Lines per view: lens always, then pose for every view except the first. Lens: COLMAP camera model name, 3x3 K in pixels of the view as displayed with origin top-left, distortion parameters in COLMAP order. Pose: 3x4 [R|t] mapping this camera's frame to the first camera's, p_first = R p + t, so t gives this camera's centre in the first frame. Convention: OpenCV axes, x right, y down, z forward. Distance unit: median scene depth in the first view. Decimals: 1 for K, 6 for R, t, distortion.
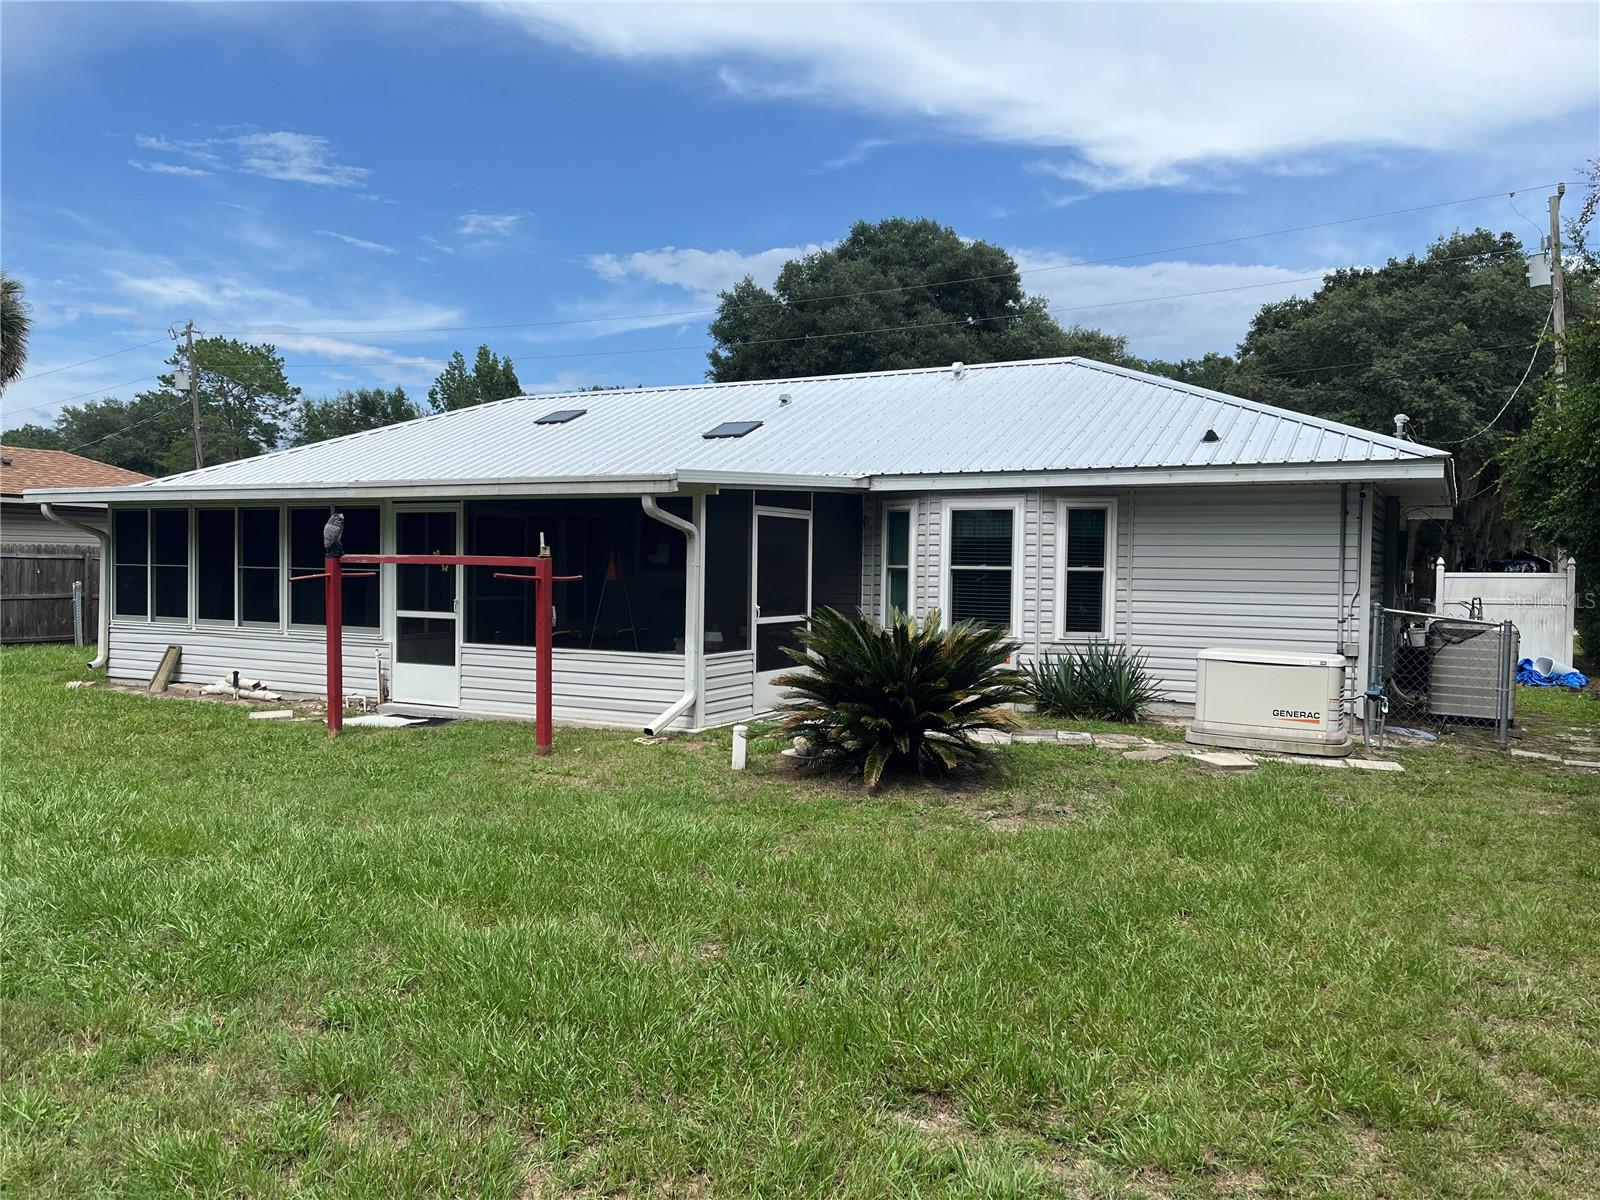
lens RADIAL K [[1221.4, 0, 800.0], [0, 1221.4, 600.0], [0, 0, 1]] dist [0.075415, -0.090903]
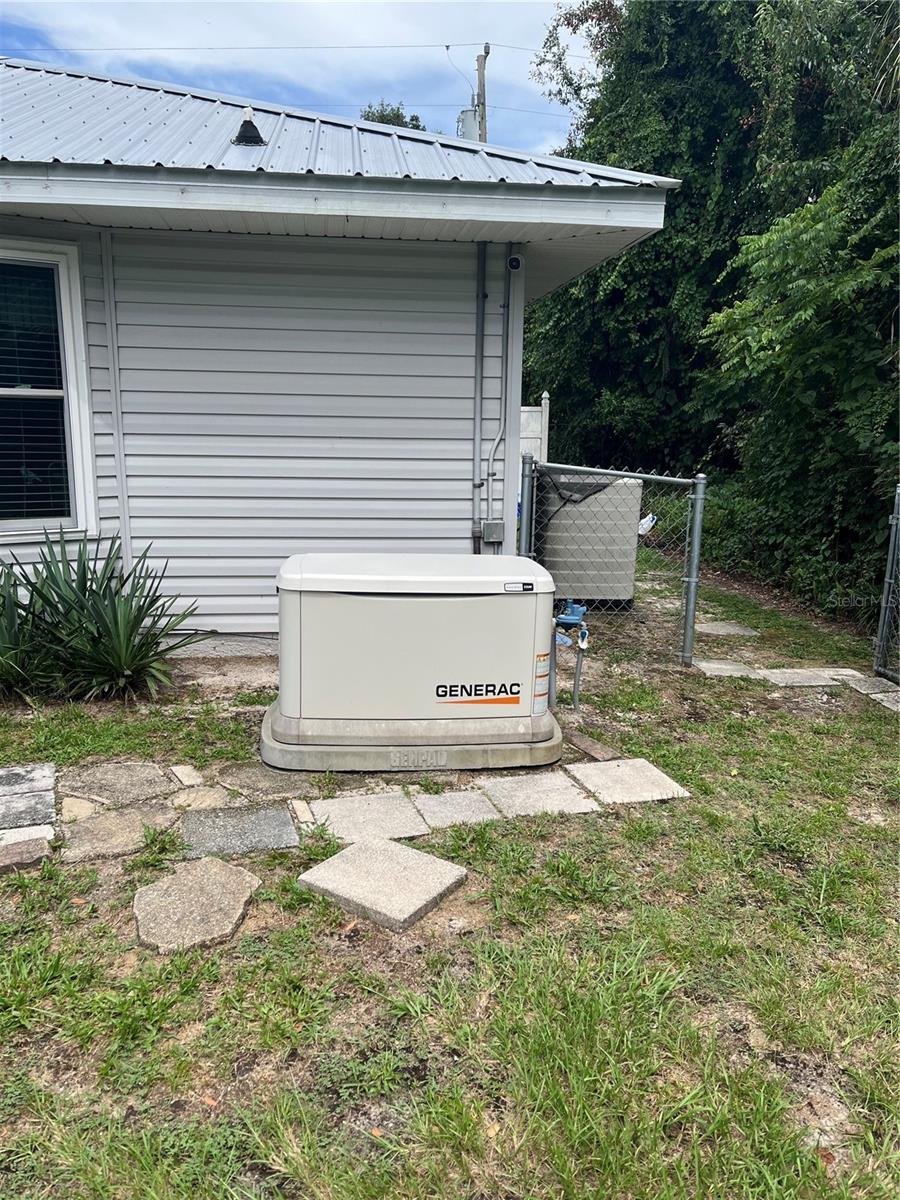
lens RADIAL K [[916.1, 0, 447.3], [0, 916.1, 608.0], [0, 0, 1]] dist [0.075415, -0.090903]
pose [[0.828096, -0.118817, 0.547850, 0.168790], [0.012857, 0.981049, 0.193333, -0.010471], [-0.560439, -0.153055, 0.813930, 0.623248]]
